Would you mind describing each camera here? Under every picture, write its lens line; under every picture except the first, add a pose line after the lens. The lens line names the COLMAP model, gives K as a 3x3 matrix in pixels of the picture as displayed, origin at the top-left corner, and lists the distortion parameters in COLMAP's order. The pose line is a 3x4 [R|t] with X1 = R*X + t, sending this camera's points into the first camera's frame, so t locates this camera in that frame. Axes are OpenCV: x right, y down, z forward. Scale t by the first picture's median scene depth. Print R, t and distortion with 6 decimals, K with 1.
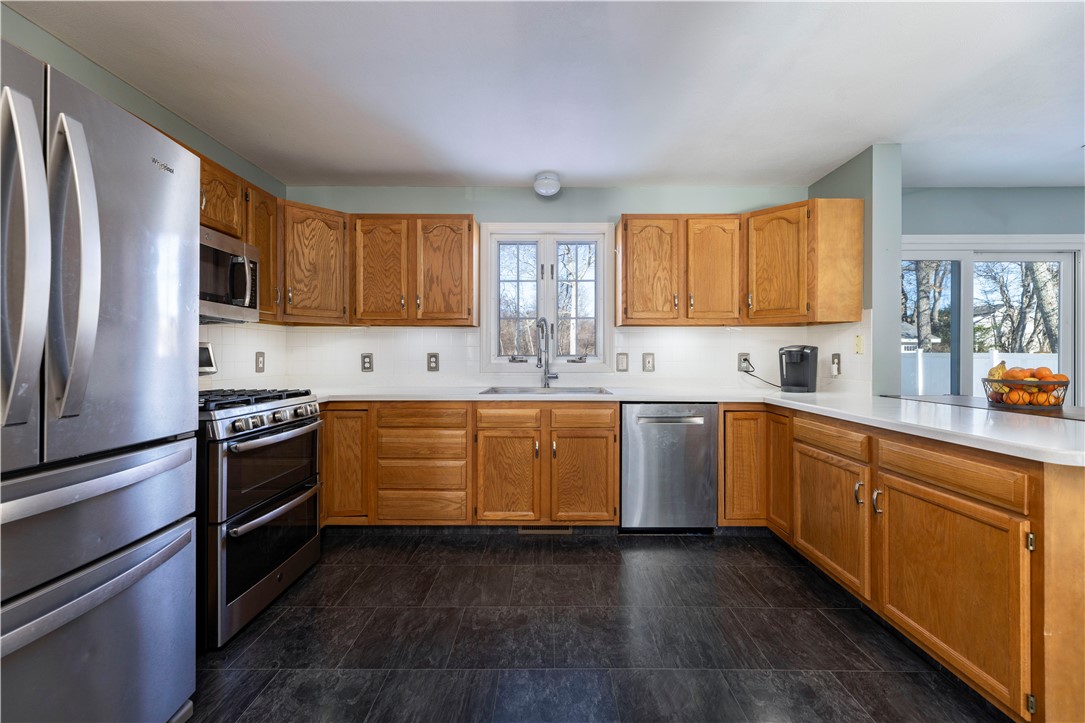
lens RADIAL K [[437.9, 0, 541.4], [0, 437.9, 354.1], [0, 0, 1]] dist [-0.000797, -0.000170]
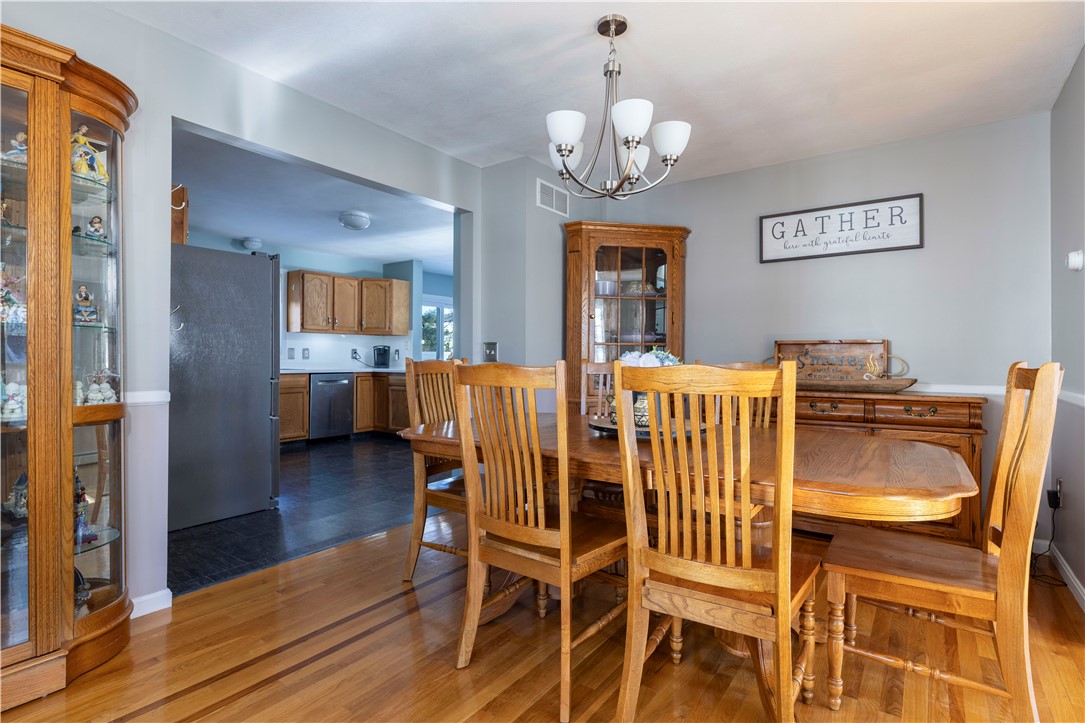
lens RADIAL K [[548.6, 0, 544.4], [0, 548.6, 356.5], [0, 0, 1]] dist [-0.000011, -0.000002]
pose [[0.572614, -0.000296, 0.819825, -1.085926], [-0.005986, 0.999972, 0.004542, 0.016174], [-0.819803, -0.007508, 0.572596, -1.095251]]
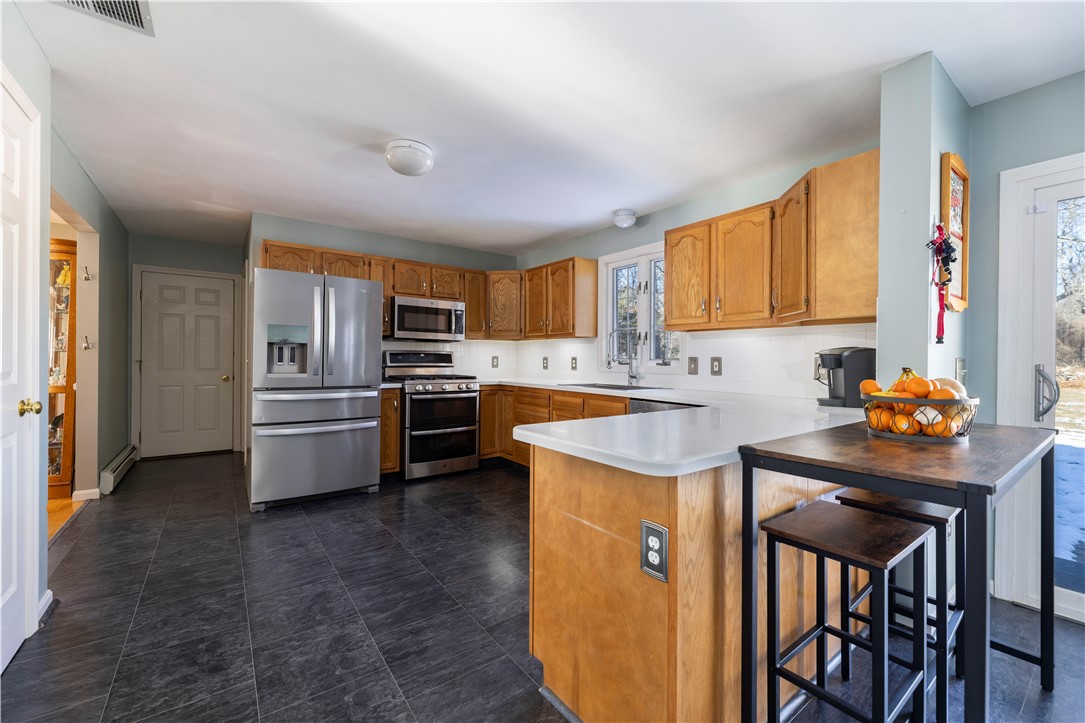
lens RADIAL K [[433.3, 0, 538.3], [0, 433.3, 357.1], [0, 0, 1]] dist [0.009341, 0.000078]
pose [[0.597925, 0.000880, -0.801552, 0.882321], [-0.002830, 0.999995, -0.001013, 0.000351], [0.801547, 0.002874, 0.597925, 0.090243]]
